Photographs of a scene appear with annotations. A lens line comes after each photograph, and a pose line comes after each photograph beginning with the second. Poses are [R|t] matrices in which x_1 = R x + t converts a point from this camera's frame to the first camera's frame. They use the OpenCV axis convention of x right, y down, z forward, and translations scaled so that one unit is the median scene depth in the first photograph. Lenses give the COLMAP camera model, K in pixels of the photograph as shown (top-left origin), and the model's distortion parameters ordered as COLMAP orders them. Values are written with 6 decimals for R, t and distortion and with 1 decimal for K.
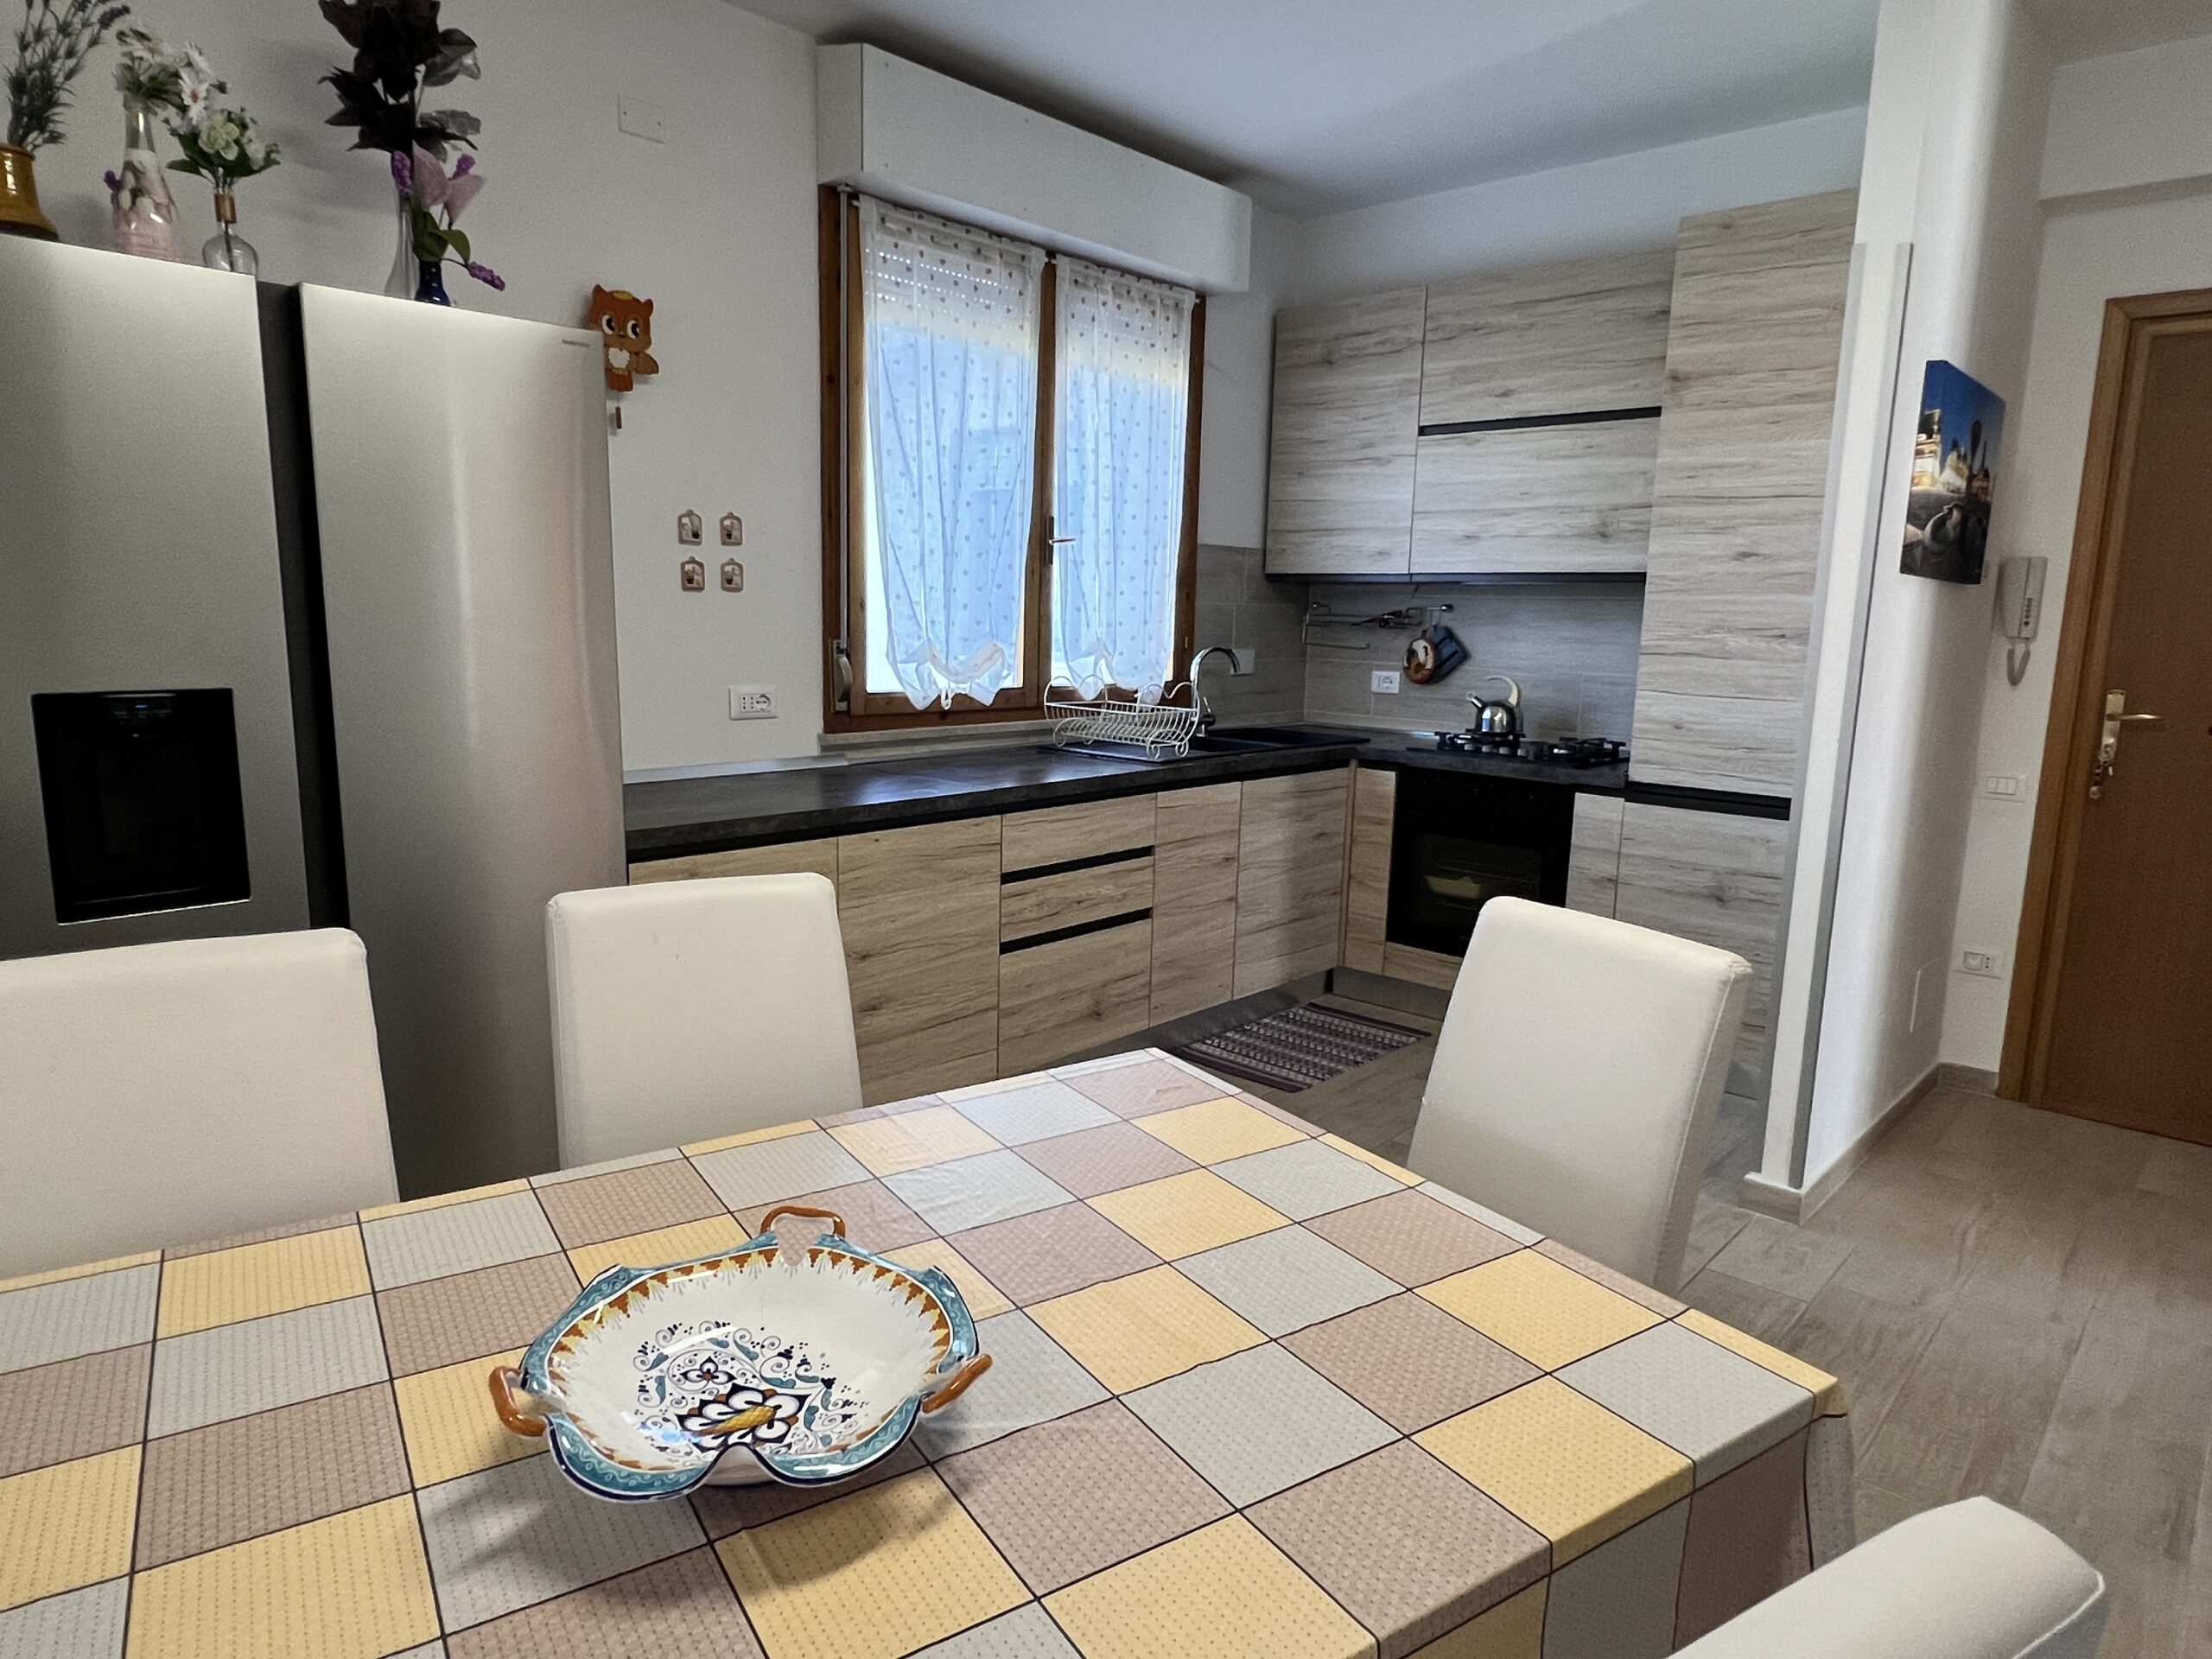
lens RADIAL K [[1344.1, 0, 1085.1], [0, 1344.1, 837.3], [0, 0, 1]] dist [-0.002853, 0.001790]
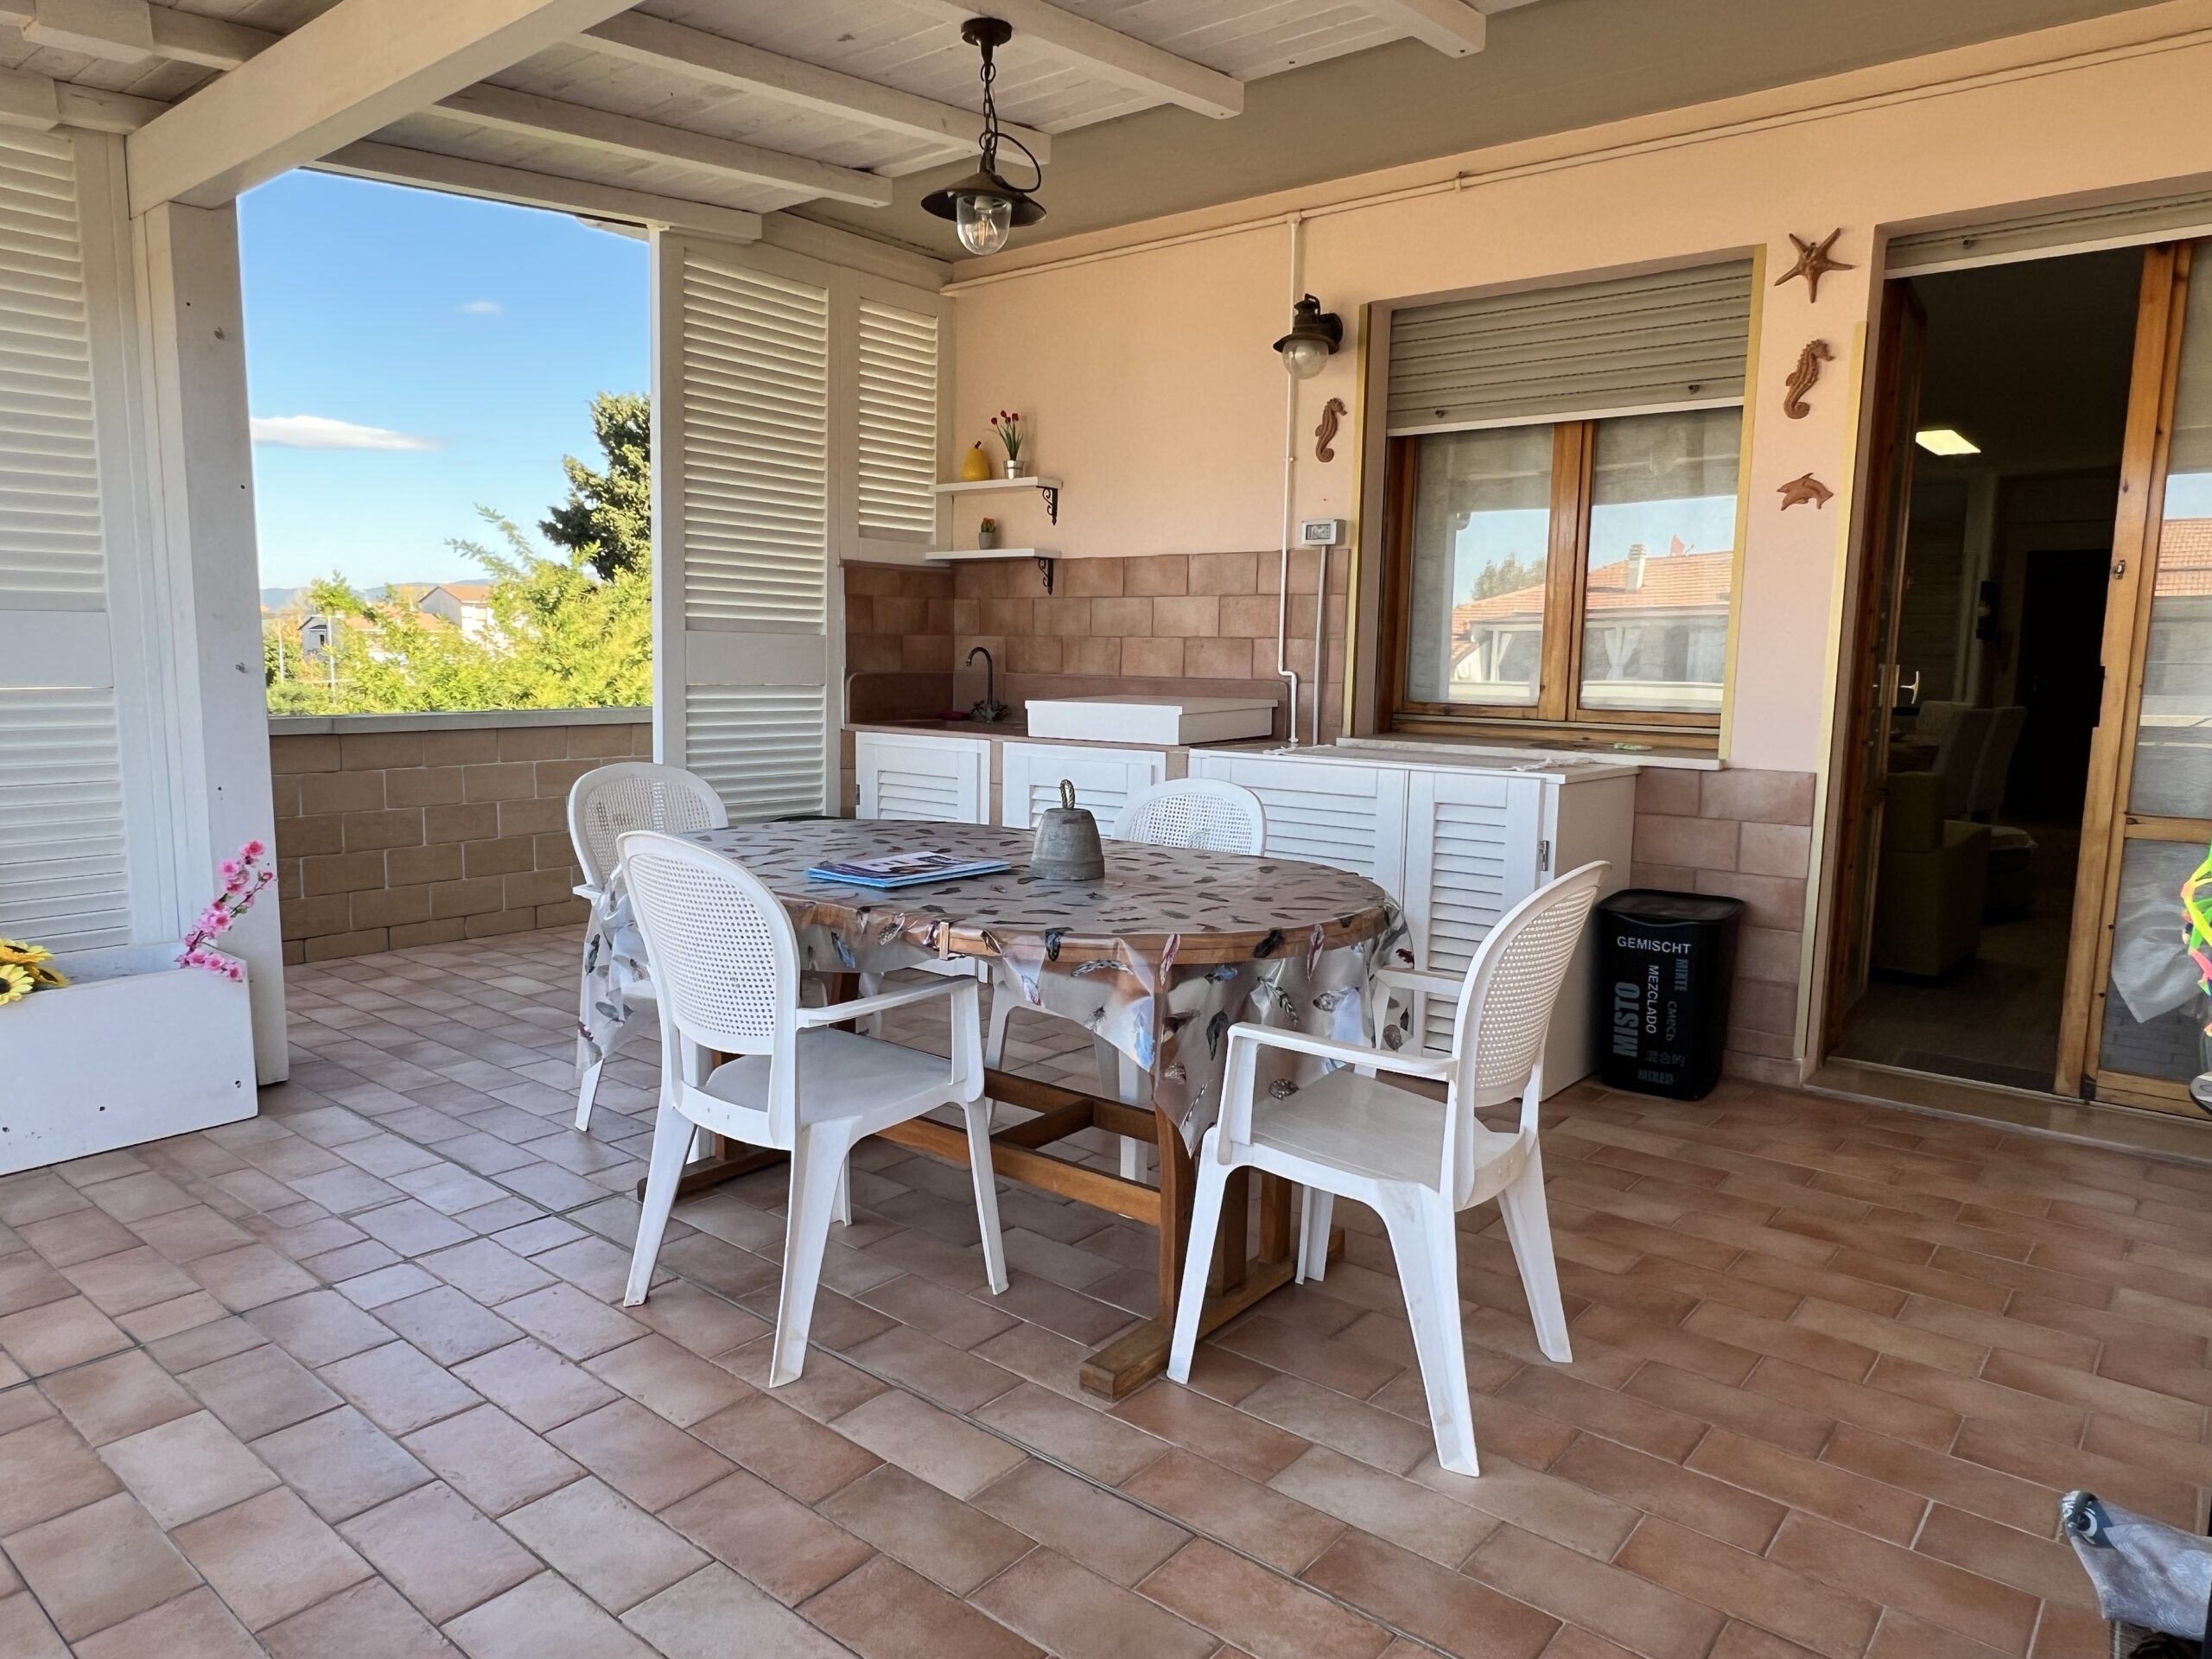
lens RADIAL K [[1424.6, 0, 1093.5], [0, 1424.6, 838.9], [0, 0, 1]] dist [0.001412, -0.001475]
pose [[0.998532, -0.012180, 0.052781, -1.404173], [0.014225, 0.999156, -0.038538, 0.326319], [-0.052267, 0.039233, 0.997862, -1.909518]]
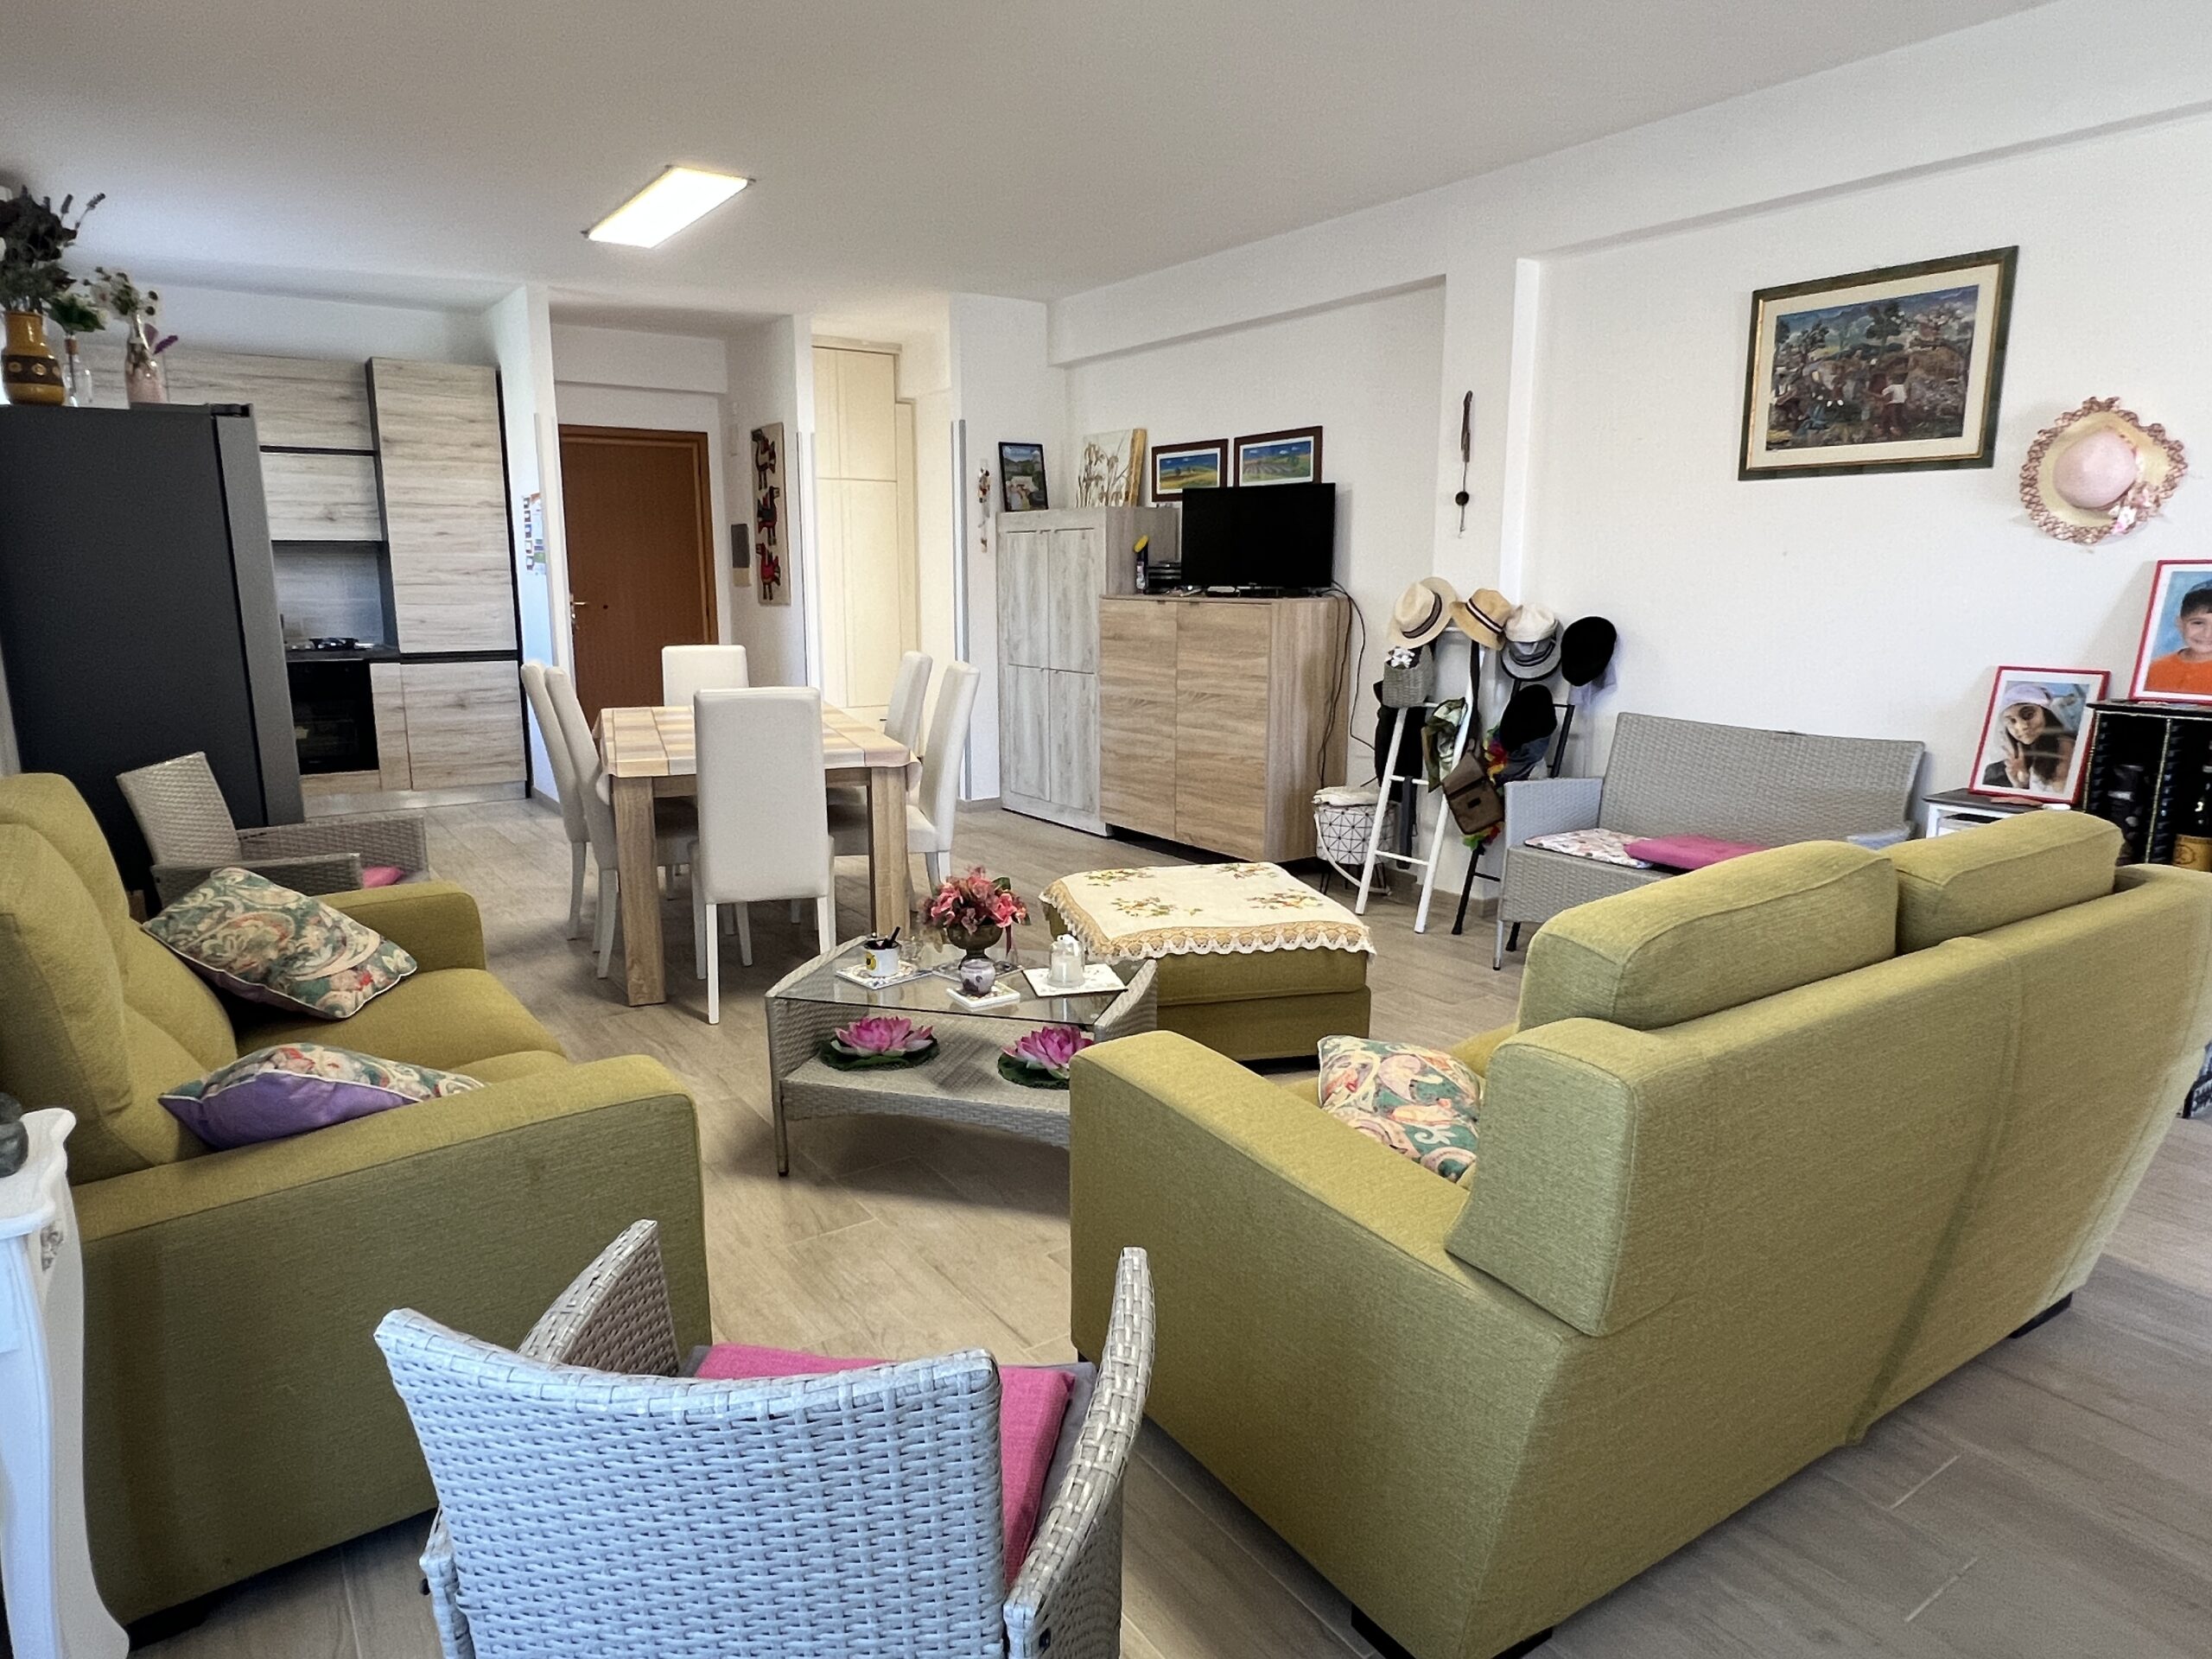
lens RADIAL K [[1344.1, 0, 1085.1], [0, 1344.1, 837.3], [0, 0, 1]] dist [-0.002853, 0.001790]
pose [[0.221063, -0.213132, 0.951686, -1.154117], [0.170942, 0.969189, 0.177344, 0.036098], [-0.960162, 0.123478, 0.250685, -0.337758]]
